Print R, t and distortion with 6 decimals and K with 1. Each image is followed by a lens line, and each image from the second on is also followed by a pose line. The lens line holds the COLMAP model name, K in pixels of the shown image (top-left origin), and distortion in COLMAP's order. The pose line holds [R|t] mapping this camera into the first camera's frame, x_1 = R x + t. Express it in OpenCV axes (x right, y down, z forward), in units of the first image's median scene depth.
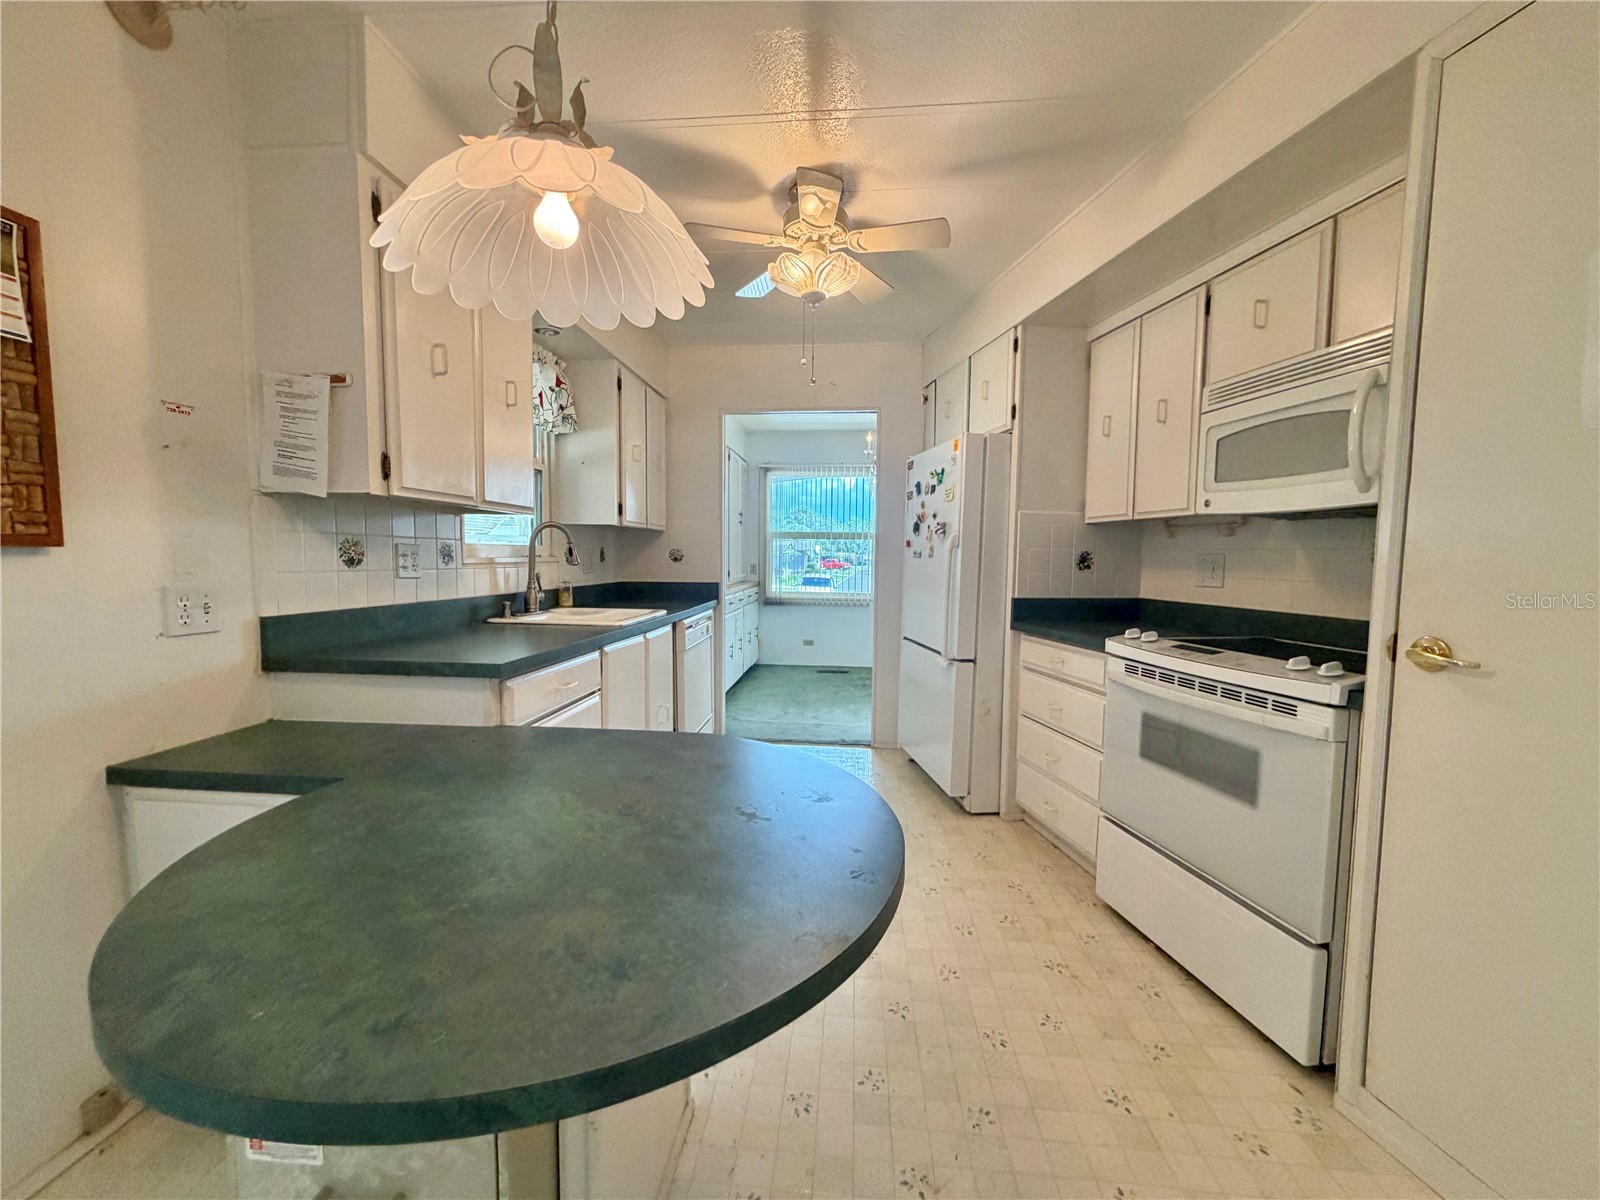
lens RADIAL K [[640.5, 0, 802.0], [0, 640.5, 600.8], [0, 0, 1]] dist [0.000274, -0.000046]
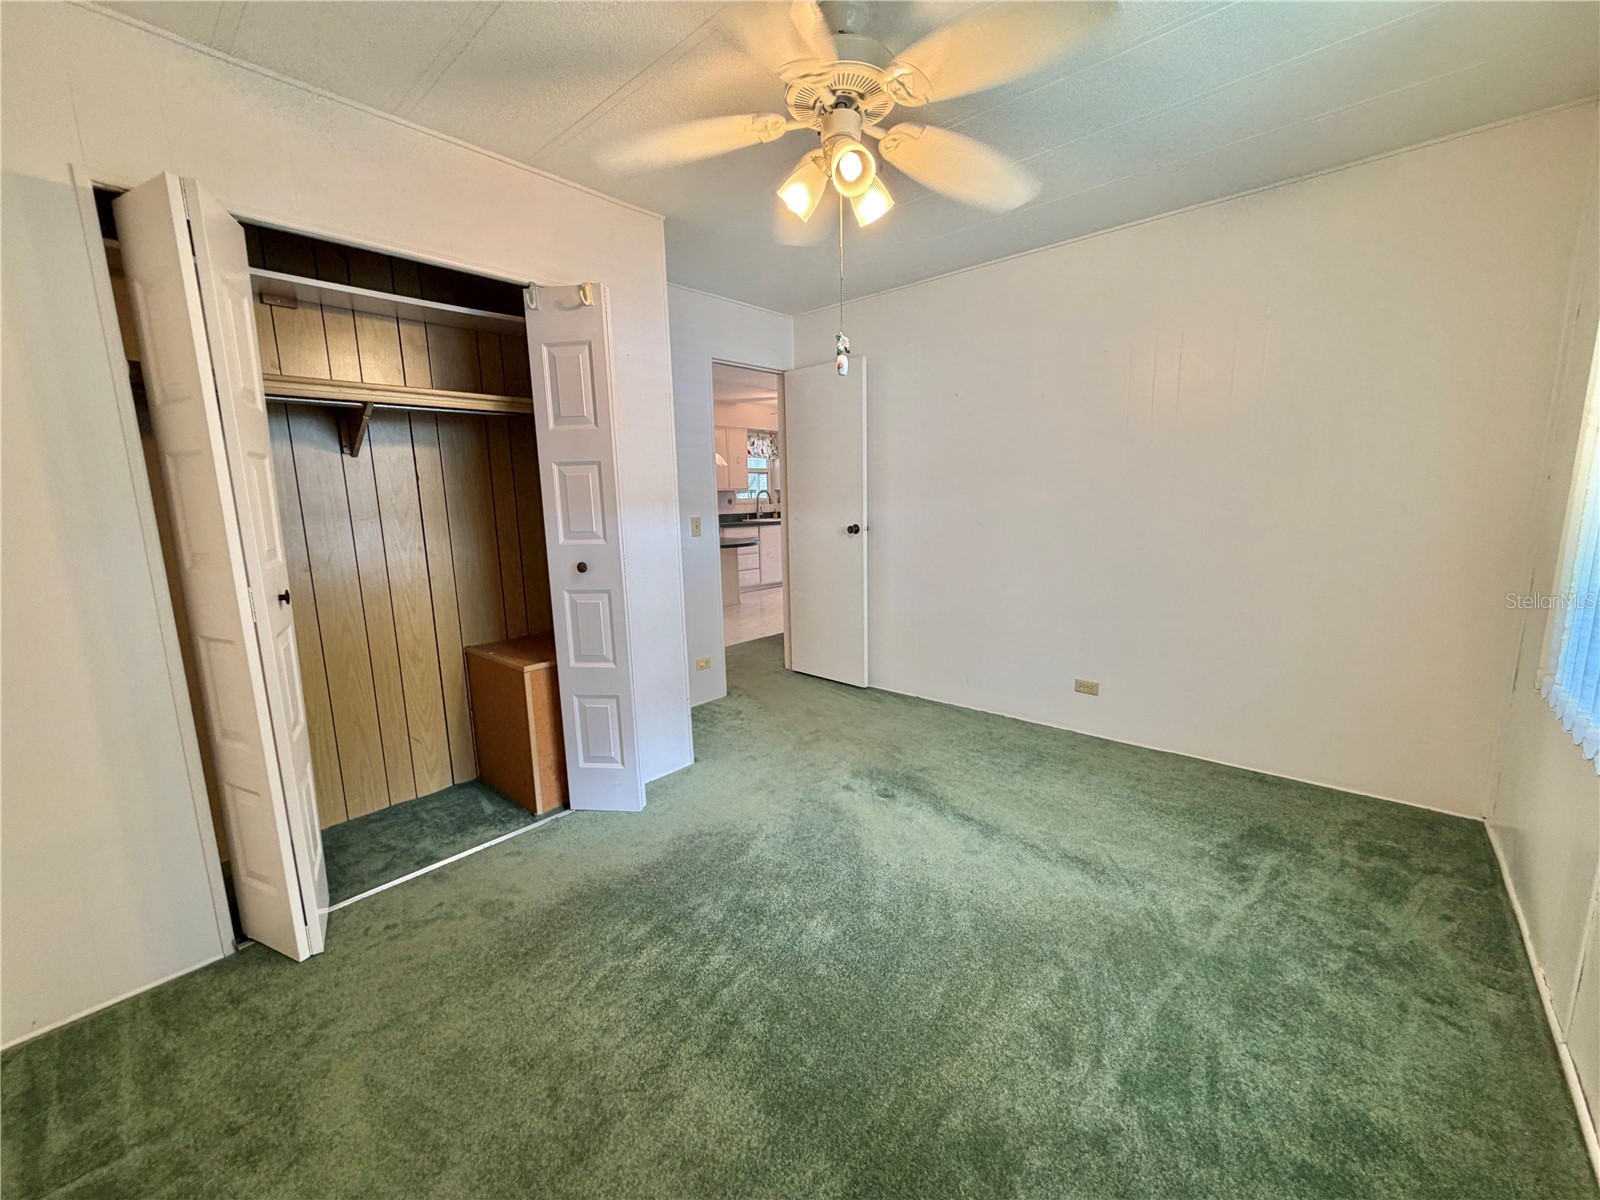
lens RADIAL K [[640.5, 0, 799.0], [0, 640.5, 602.7], [0, 0, 1]] dist [0.000274, -0.000046]
pose [[0.804720, 0.072489, -0.589212, 1.875149], [-0.014370, 0.994605, 0.102737, 0.114031], [0.593480, -0.074207, 0.801420, -1.675598]]
